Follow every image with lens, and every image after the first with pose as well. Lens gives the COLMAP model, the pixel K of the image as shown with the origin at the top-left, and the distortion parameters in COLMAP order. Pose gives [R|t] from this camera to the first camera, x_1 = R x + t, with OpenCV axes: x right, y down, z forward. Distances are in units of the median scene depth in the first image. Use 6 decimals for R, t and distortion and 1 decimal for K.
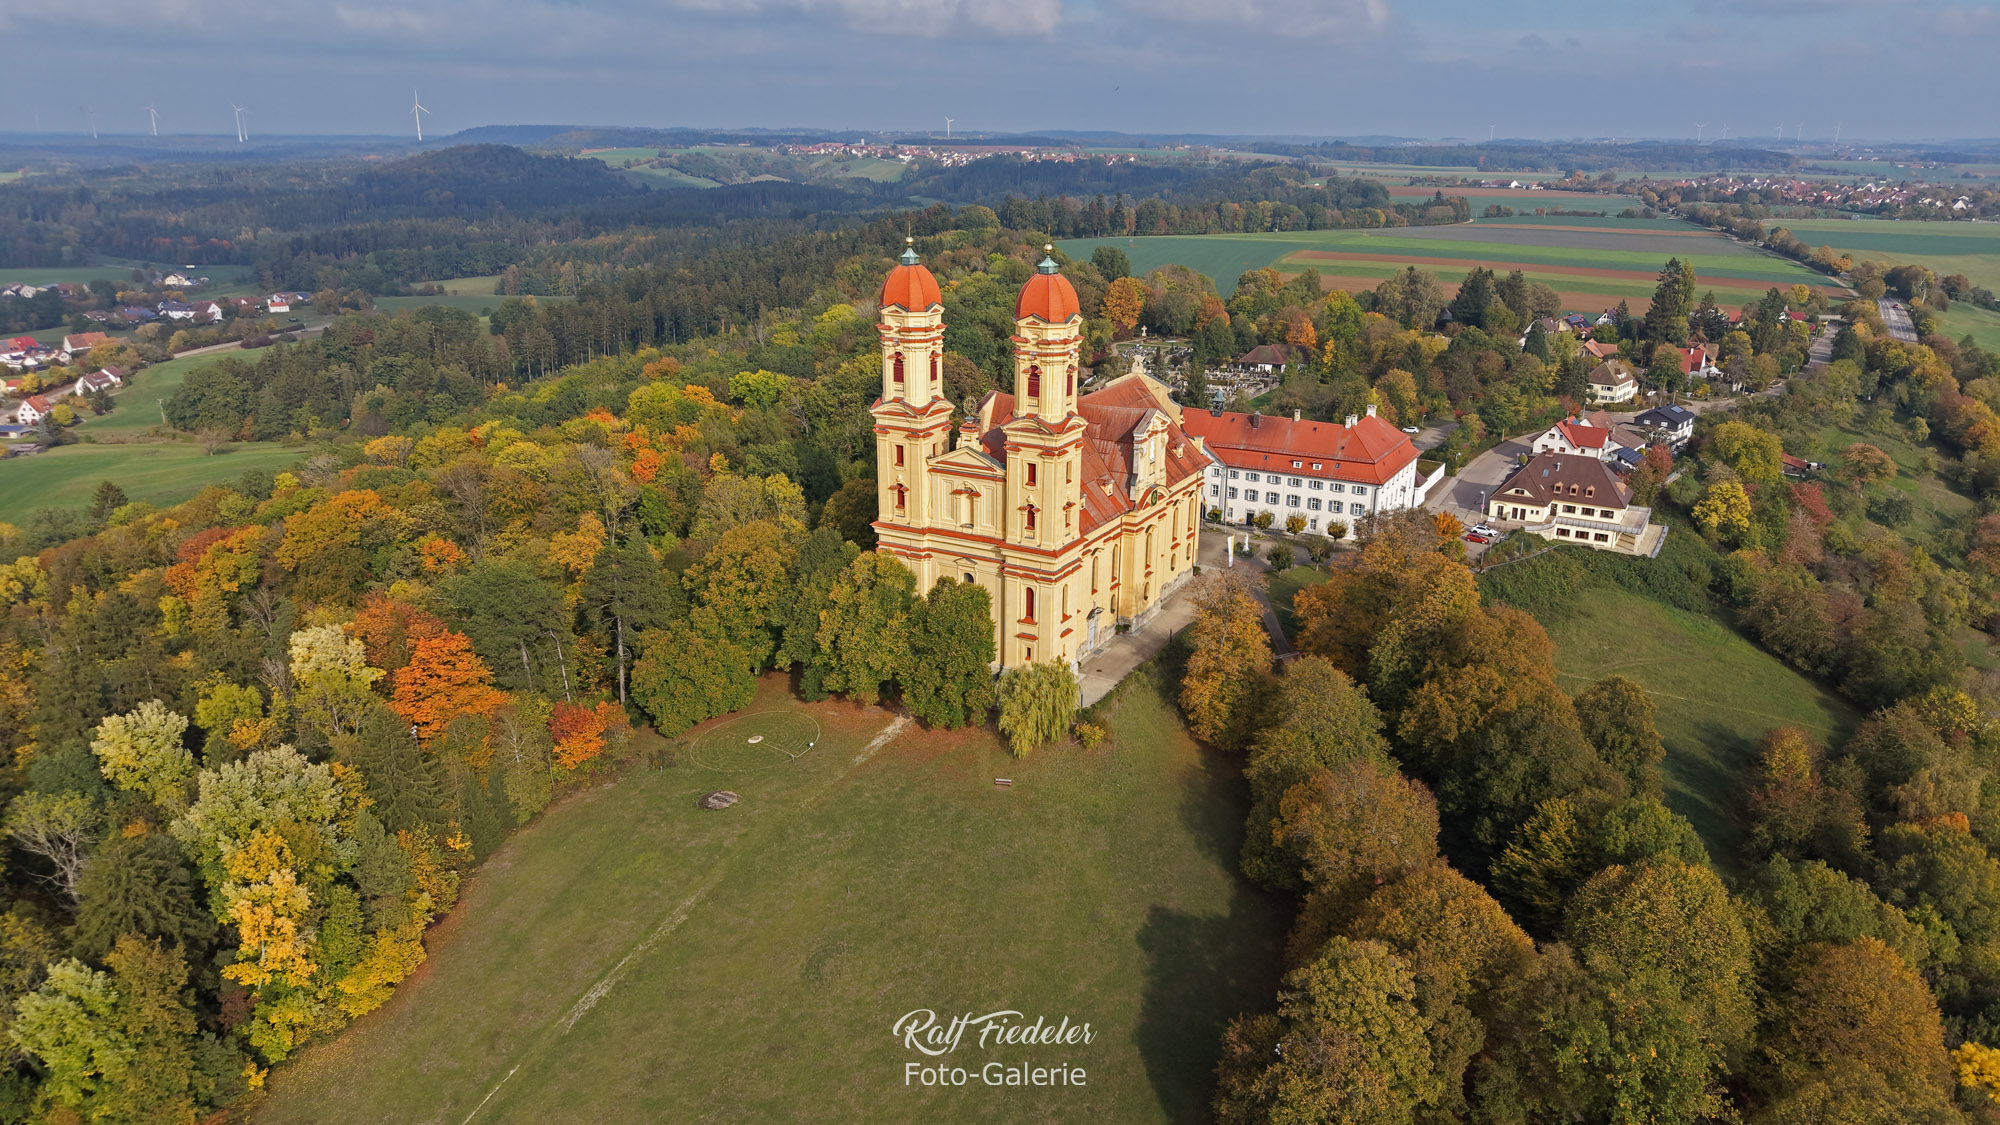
lens RADIAL K [[1315.5, 0, 1000.0], [0, 1315.5, 562.5], [0, 0, 1]] dist [0.074008, -0.105971]
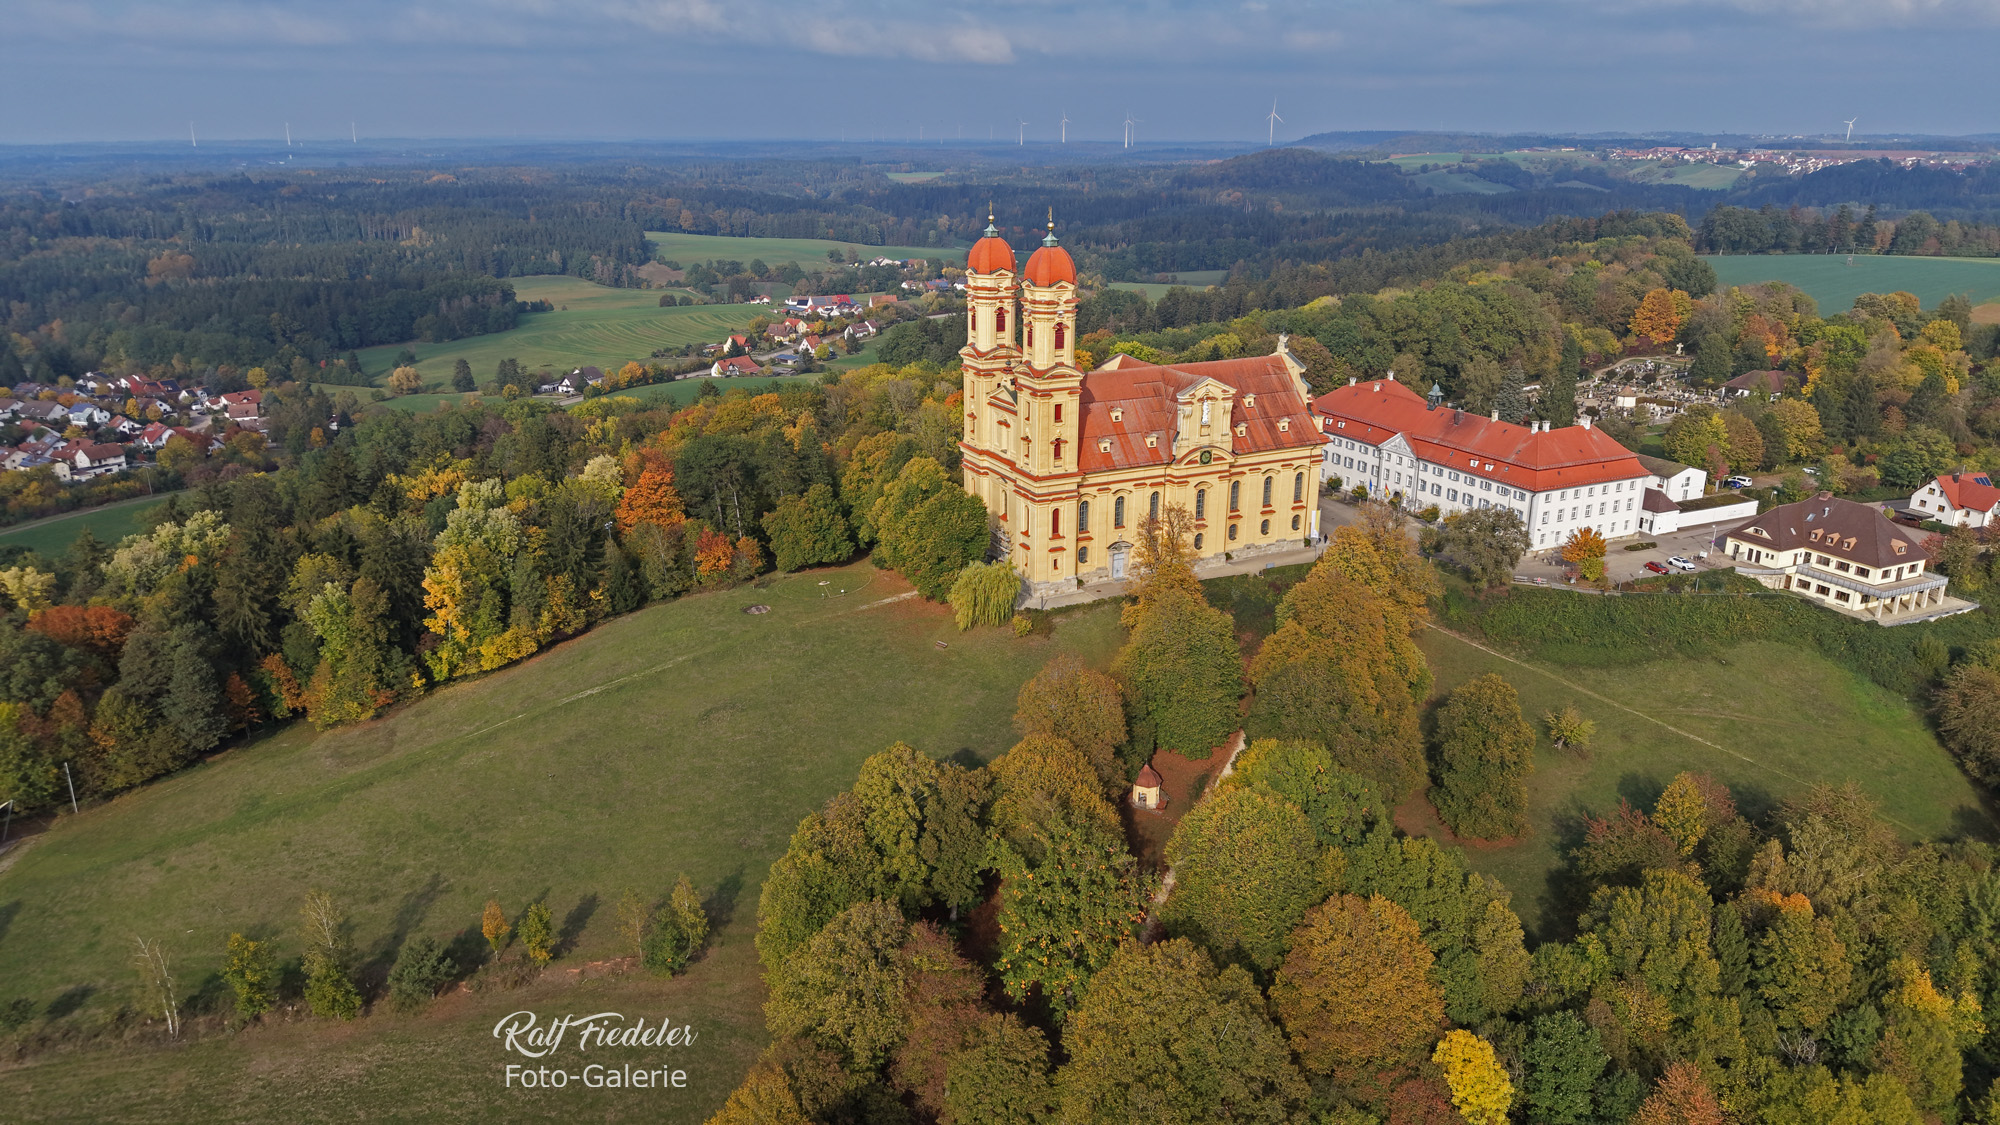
lens RADIAL K [[1307.3, 0, 994.6], [0, 1307.3, 575.3], [0, 0, 1]] dist [0.004455, -0.011438]
pose [[0.829299, 0.173690, -0.531127, 0.440086], [-0.168614, 0.983945, 0.058498, 0.011309], [0.532760, 0.041043, 0.845271, -0.022208]]
